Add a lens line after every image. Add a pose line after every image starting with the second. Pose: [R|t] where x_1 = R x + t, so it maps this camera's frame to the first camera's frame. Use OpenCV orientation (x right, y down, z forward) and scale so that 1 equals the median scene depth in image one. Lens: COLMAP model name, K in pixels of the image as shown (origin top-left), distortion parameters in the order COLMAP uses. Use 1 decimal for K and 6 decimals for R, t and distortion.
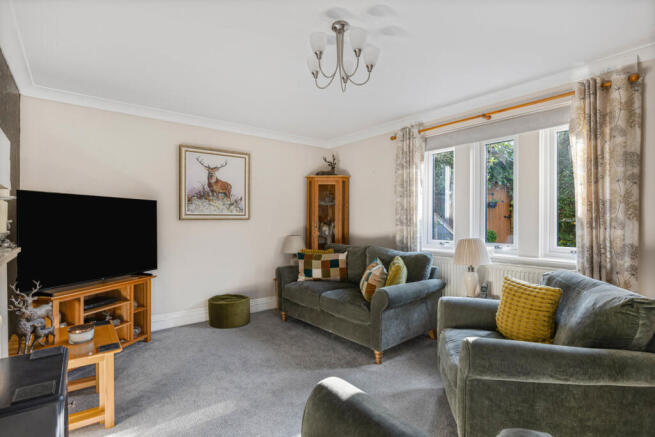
lens RADIAL K [[329.7, 0, 328.5], [0, 329.7, 219.7], [0, 0, 1]] dist [0.003756, 0.000181]
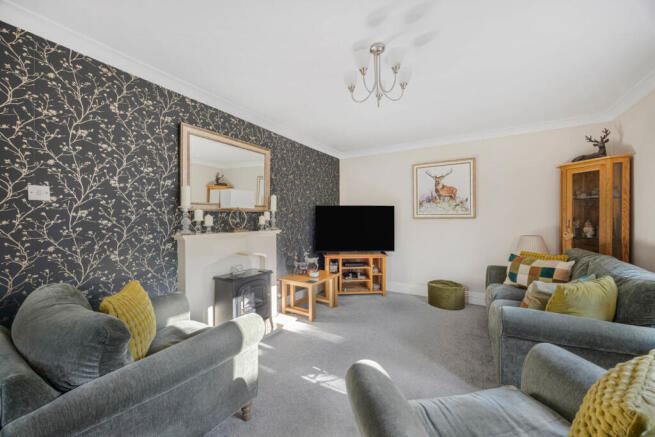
lens RADIAL K [[254.2, 0, 327.5], [0, 254.2, 217.9], [0, 0, 1]] dist [0.000127, 0.000029]
pose [[0.323938, -0.005473, -0.946063, 0.416892], [-0.002064, 0.999977, -0.006492, 0.005281], [0.946076, 0.004056, 0.323919, 0.286524]]
